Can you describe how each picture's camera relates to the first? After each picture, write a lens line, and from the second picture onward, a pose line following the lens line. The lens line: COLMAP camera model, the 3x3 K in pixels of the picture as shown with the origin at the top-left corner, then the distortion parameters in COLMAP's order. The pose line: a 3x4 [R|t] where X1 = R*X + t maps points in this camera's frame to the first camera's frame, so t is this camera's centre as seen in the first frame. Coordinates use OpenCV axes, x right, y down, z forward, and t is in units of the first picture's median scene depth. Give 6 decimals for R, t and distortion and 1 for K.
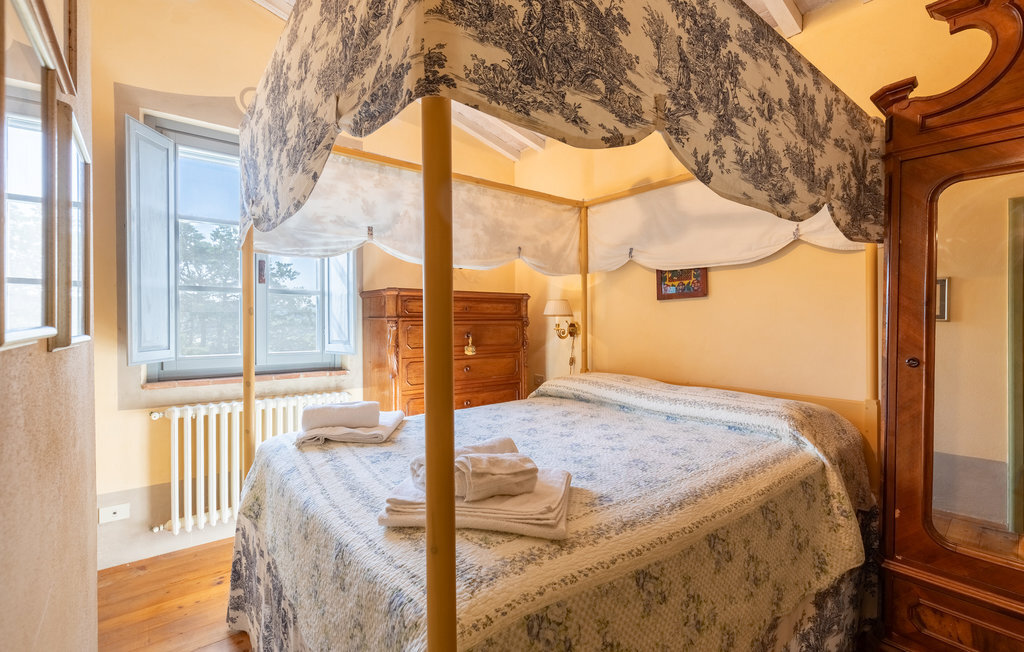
lens RADIAL K [[484.1, 0, 511.3], [0, 484.1, 347.3], [0, 0, 1]] dist [-0.001943, -0.000156]
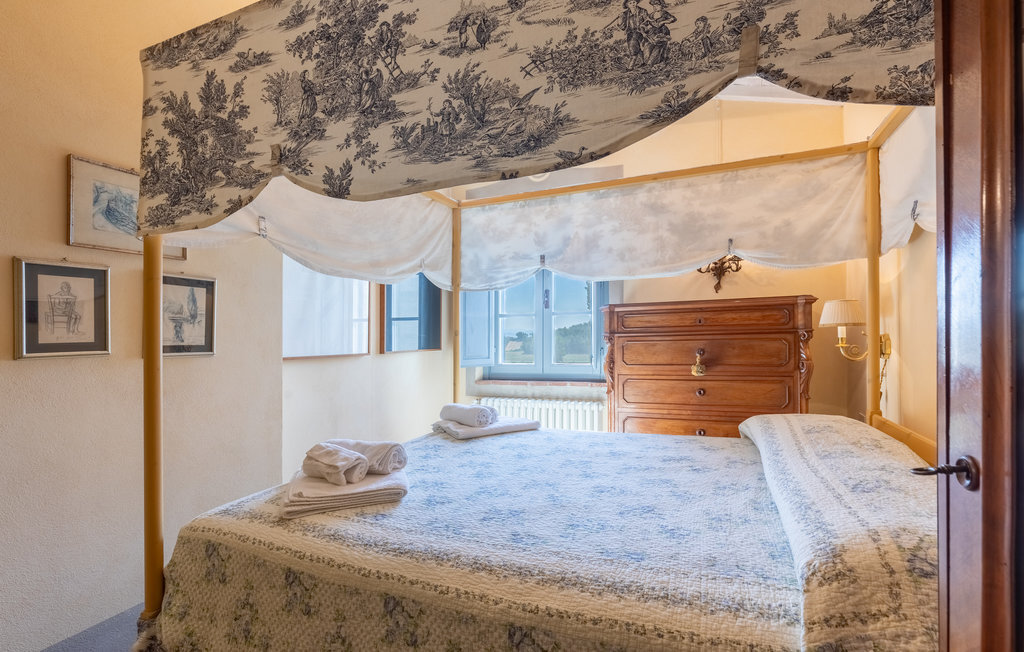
lens RADIAL K [[481.4, 0, 512.2], [0, 481.4, 353.0], [0, 0, 1]] dist [-0.008983, -0.000414]
pose [[0.452901, 0.017534, -0.891388, 0.699694], [-0.026761, 0.999623, 0.006066, -0.027314], [0.891159, 0.021107, 0.453200, 0.448067]]
